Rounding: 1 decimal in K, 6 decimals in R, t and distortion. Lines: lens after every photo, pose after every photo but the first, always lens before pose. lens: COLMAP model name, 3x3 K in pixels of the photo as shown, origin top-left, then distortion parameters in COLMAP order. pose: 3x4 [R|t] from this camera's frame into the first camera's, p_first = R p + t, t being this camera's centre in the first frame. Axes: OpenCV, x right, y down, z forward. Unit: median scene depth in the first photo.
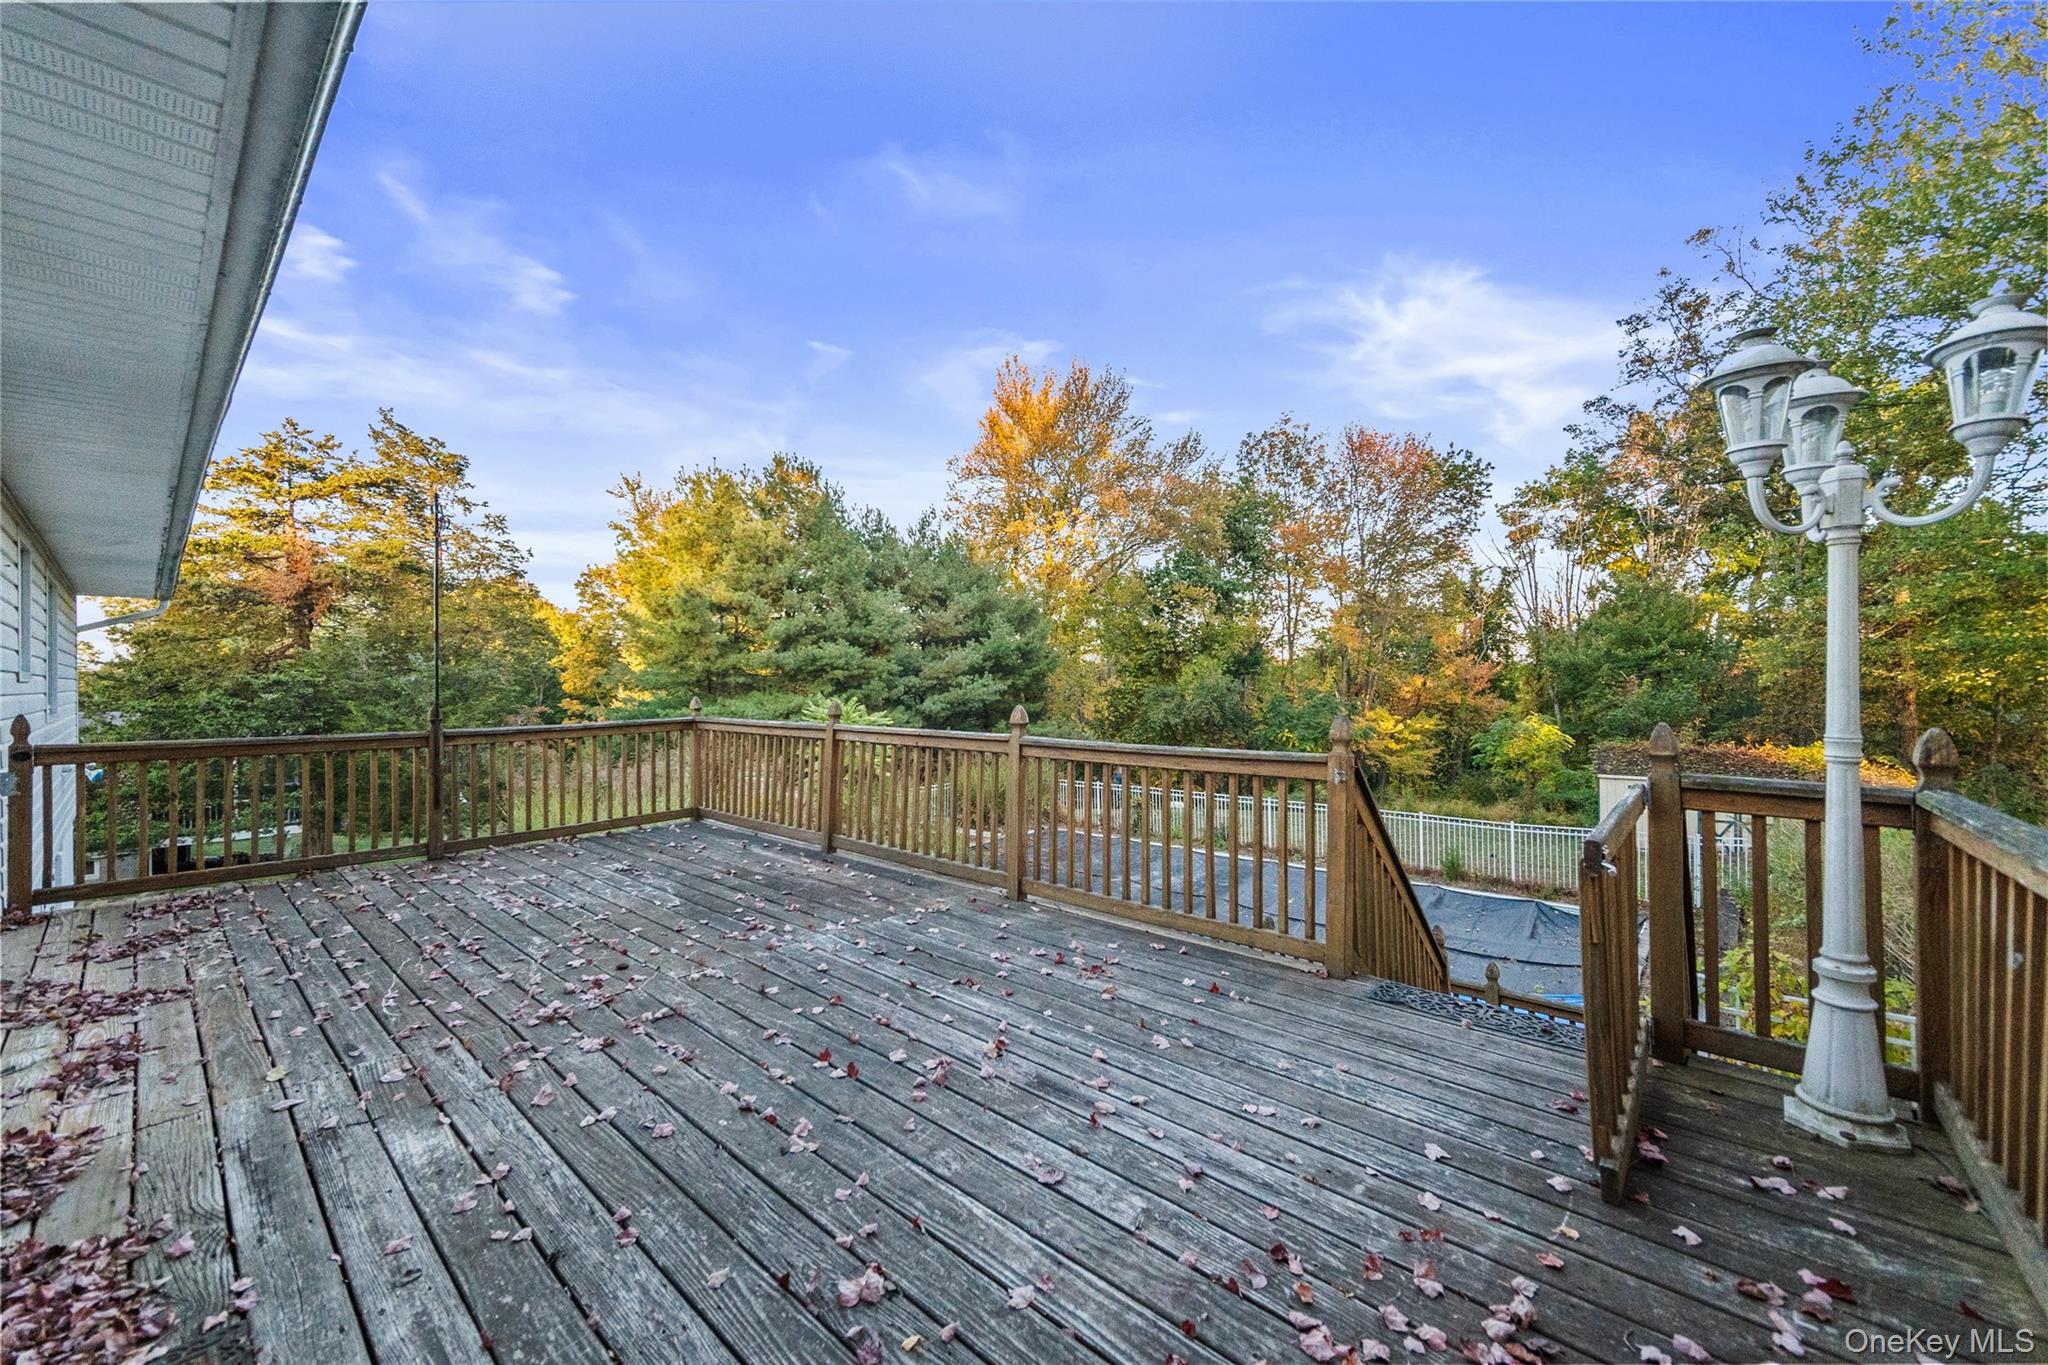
lens RADIAL K [[805.6, 0, 1015.6], [0, 805.6, 674.4], [0, 0, 1]] dist [-0.007089, 0.001415]
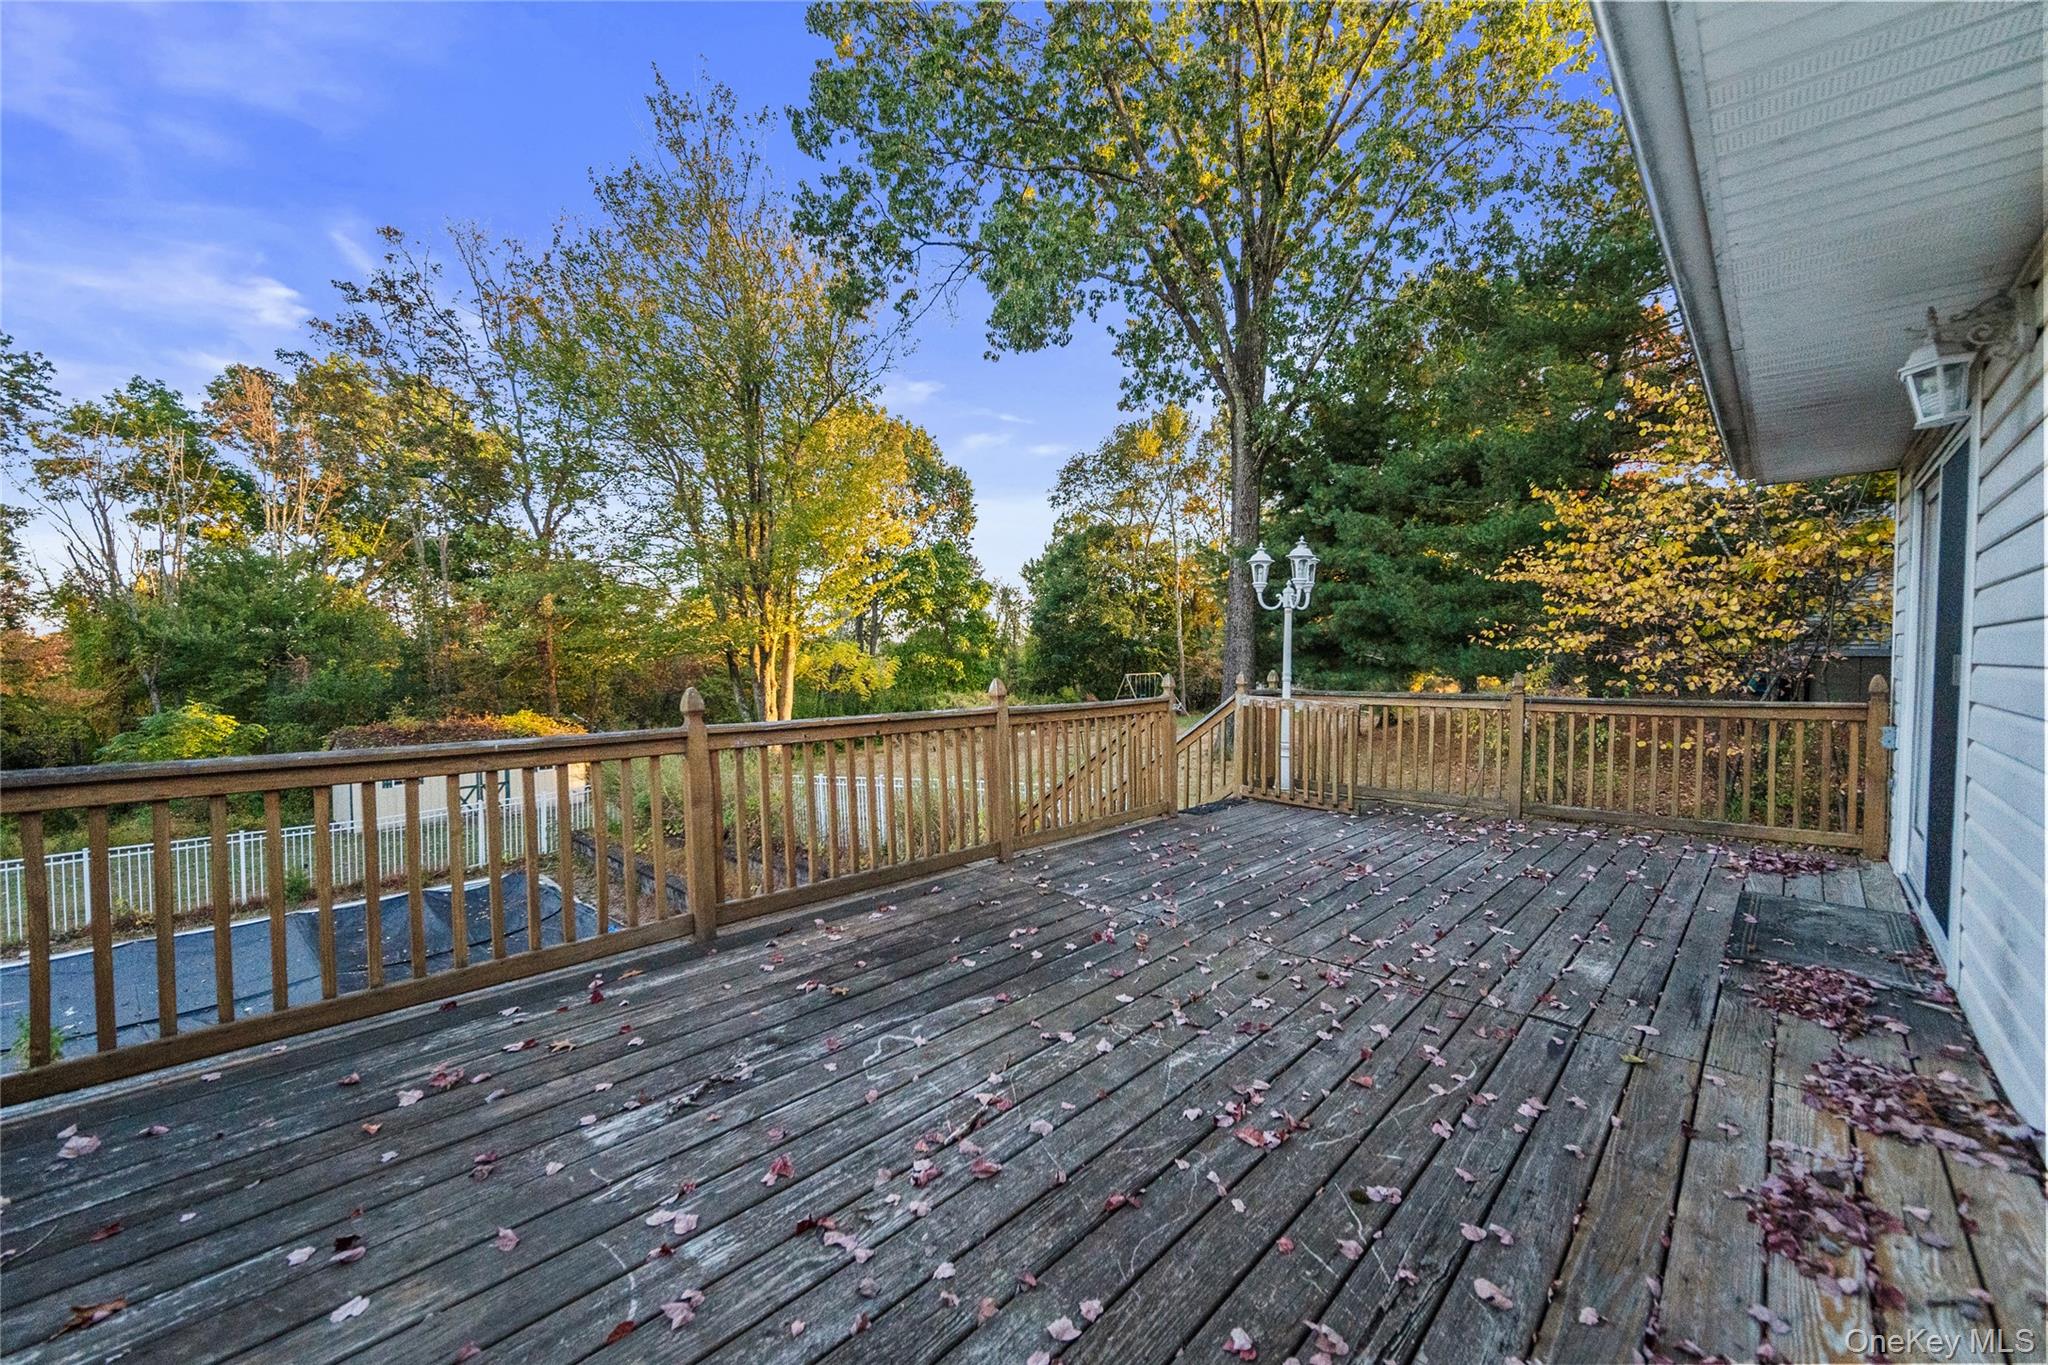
lens RADIAL K [[805.6, 0, 1025.5], [0, 805.6, 675.7], [0, 0, 1]] dist [-0.007089, 0.001415]
pose [[0.017874, -0.017647, 0.999685, -0.123586], [-0.005102, 0.999830, 0.017740, 0.001983], [-0.999827, -0.005417, 0.017780, 0.112525]]
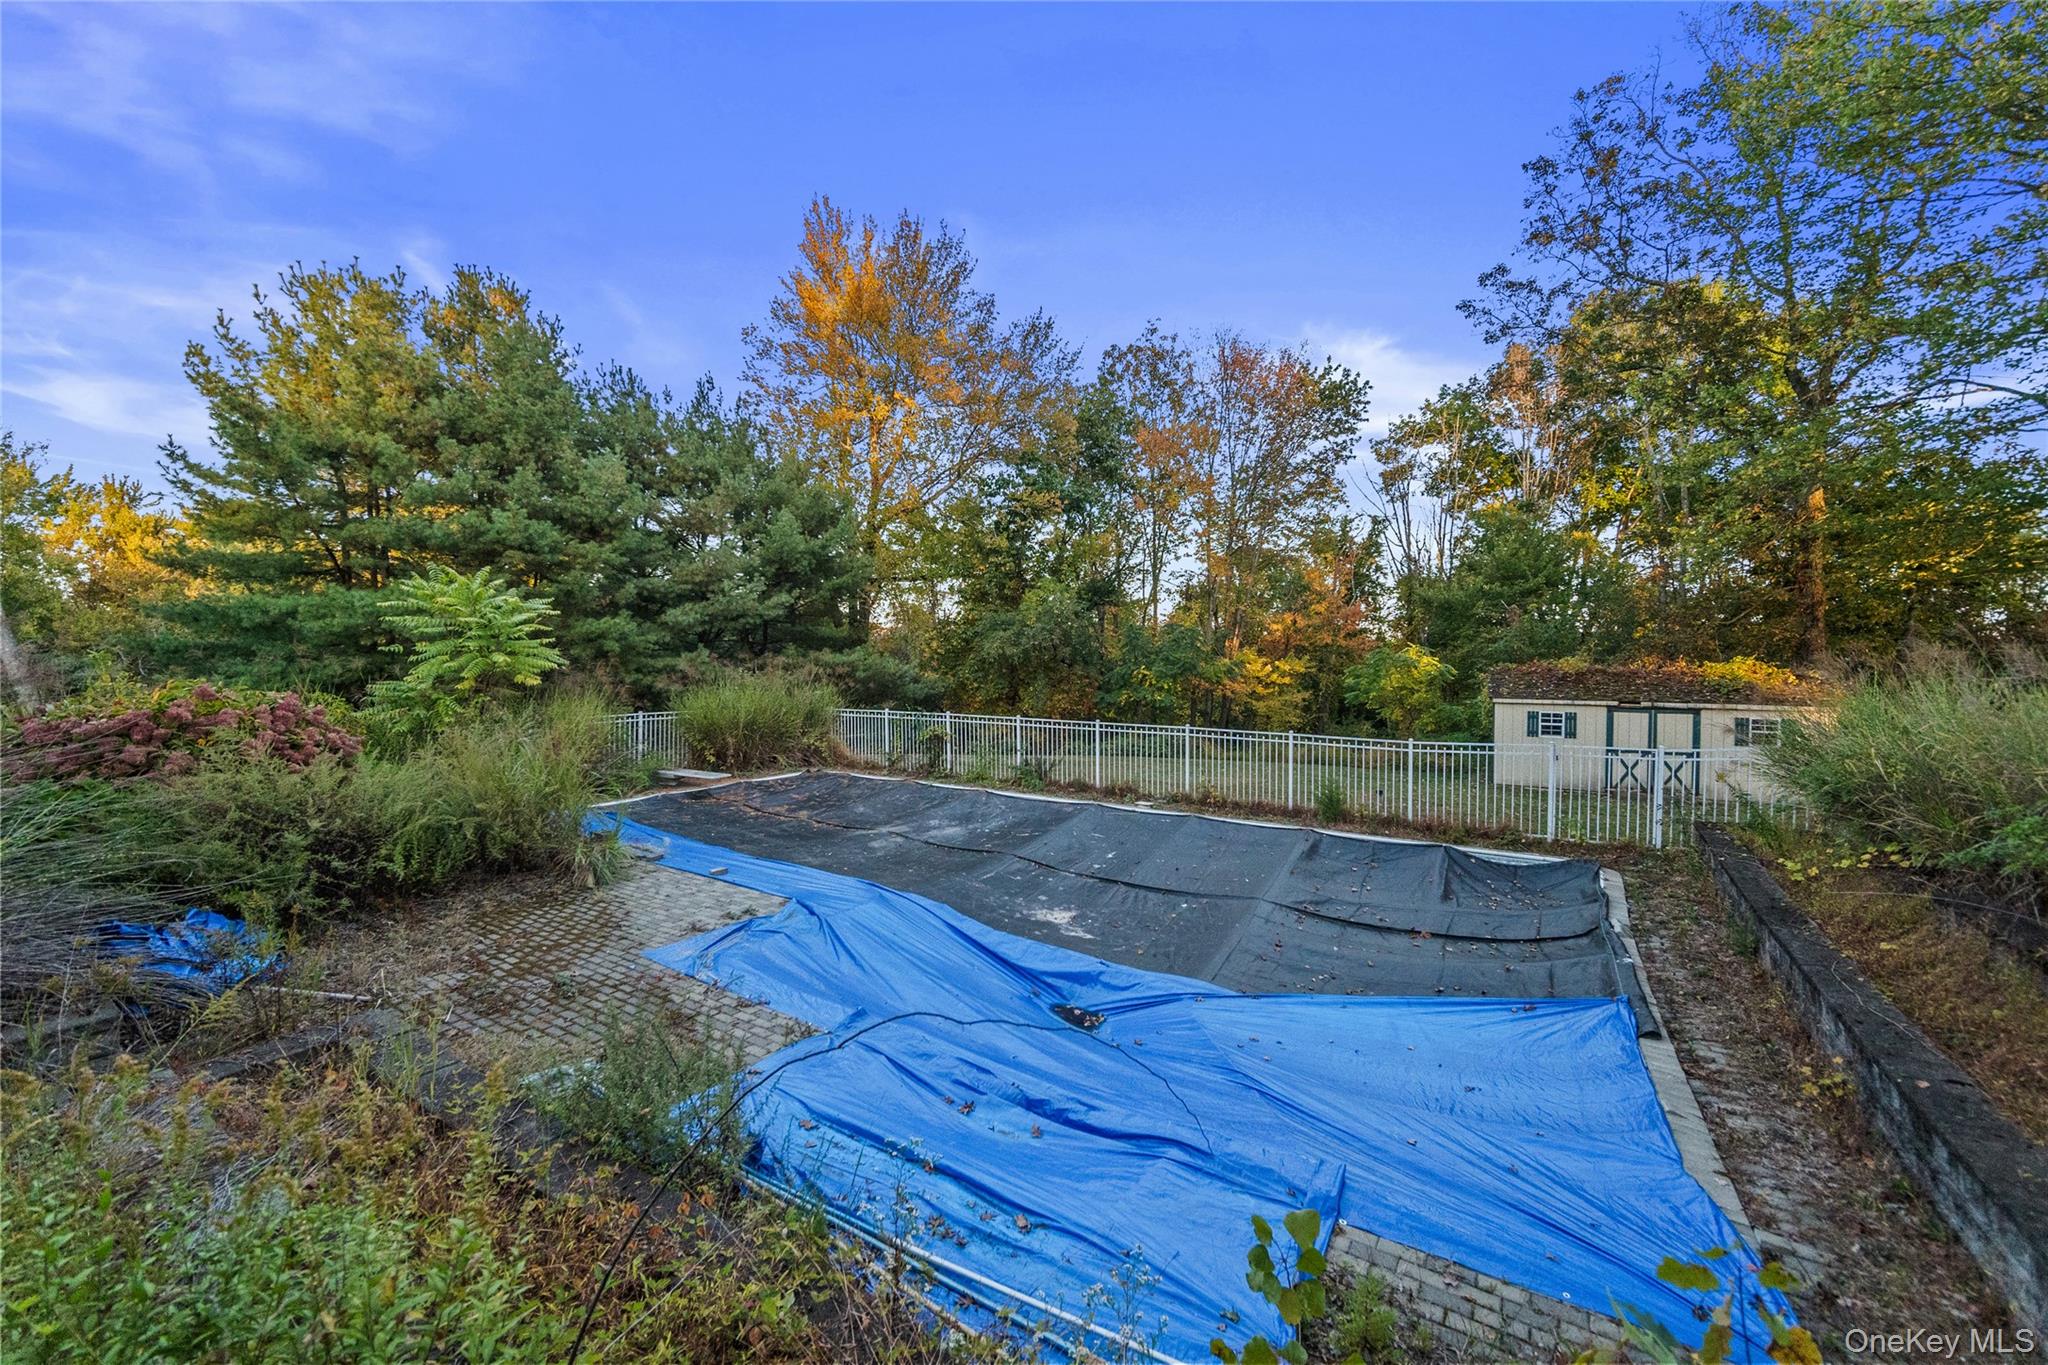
lens RADIAL K [[805.6, 0, 1022.4], [0, 805.6, 673.4], [0, 0, 1]] dist [-0.007089, 0.001415]
pose [[0.988914, 0.010902, 0.148087, 0.075352], [-0.015105, 0.999514, 0.027285, 0.049939], [-0.147717, -0.029220, 0.988598, 0.154567]]
